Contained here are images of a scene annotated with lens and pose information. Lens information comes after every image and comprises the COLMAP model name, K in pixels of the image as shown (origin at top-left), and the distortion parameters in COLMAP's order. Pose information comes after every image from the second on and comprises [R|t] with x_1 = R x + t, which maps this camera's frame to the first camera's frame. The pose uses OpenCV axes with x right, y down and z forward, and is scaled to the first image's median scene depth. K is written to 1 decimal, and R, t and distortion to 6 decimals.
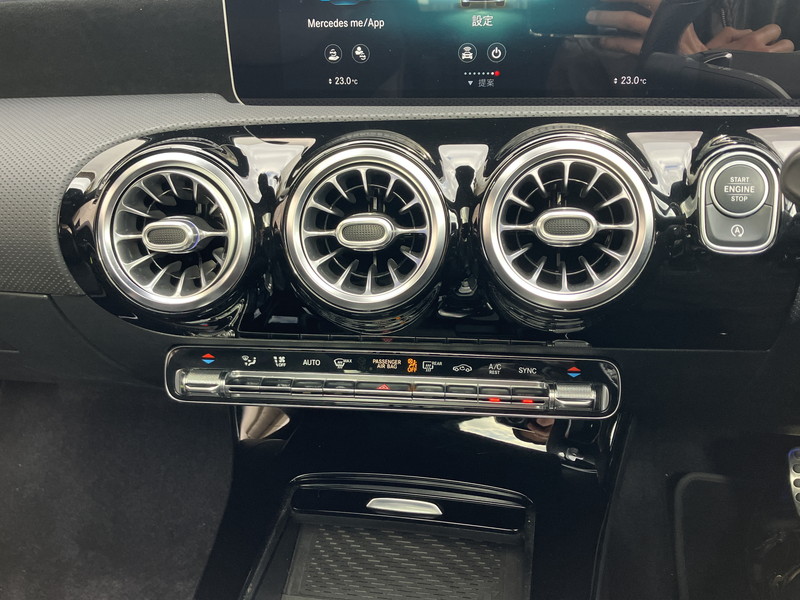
lens RADIAL K [[782.6, 0, 389.6], [0, 782.6, 305.8], [0, 0, 1]] dist [0.017595, 0.000000]
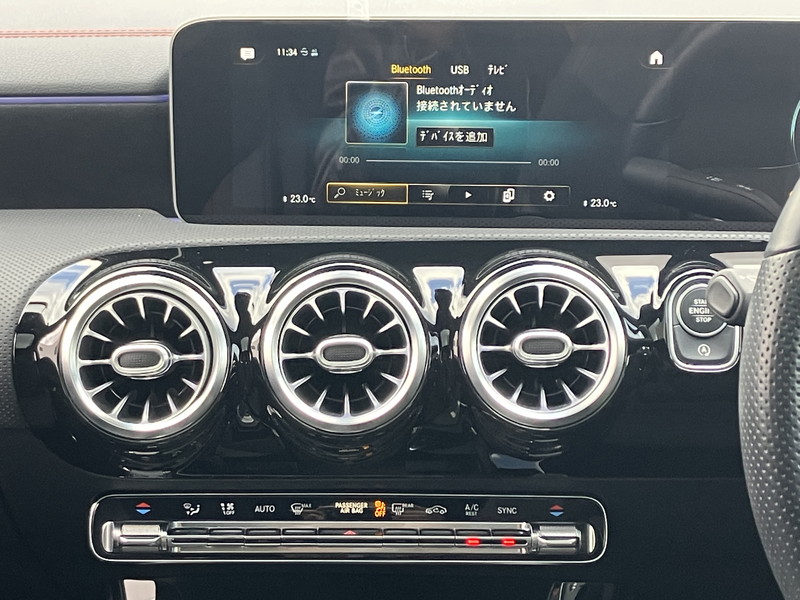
lens RADIAL K [[1804.6, 0, 401.0], [0, 1804.6, 302.4], [0, 0, 1]] dist [0.183244, 0.000000]
pose [[0.989155, 0.000469, 0.146878, -0.250938], [0.025515, 0.984242, -0.174974, 0.206548], [-0.144645, 0.176824, 0.973556, -1.057677]]
